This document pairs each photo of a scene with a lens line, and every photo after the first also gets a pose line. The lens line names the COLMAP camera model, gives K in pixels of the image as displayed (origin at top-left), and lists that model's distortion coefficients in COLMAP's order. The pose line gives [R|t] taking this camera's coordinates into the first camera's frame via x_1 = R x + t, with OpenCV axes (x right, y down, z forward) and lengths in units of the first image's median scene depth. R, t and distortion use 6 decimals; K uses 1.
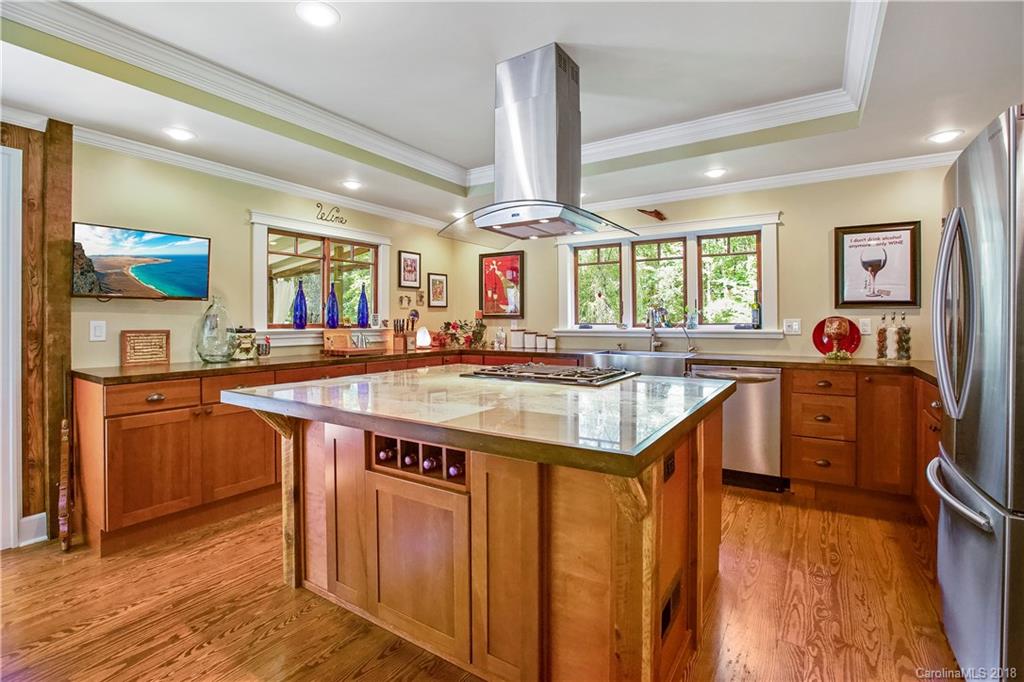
lens RADIAL K [[481.0, 0, 534.3], [0, 481.0, 321.3], [0, 0, 1]] dist [-0.038706, 0.000375]
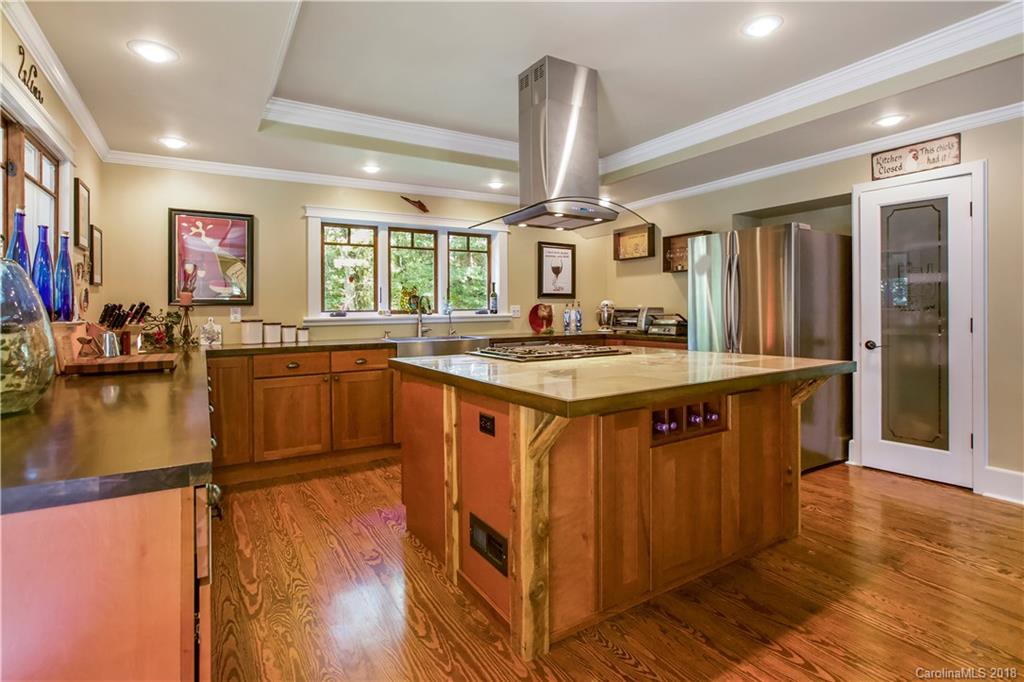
lens RADIAL K [[493.8, 0, 506.8], [0, 493.8, 310.8], [0, 0, 1]] dist [-0.047925, 0.000125]
pose [[0.447127, -0.005594, 0.894453, -0.618166], [0.007702, 0.999967, 0.002403, 0.005219], [-0.894437, 0.005814, 0.447156, 0.353398]]
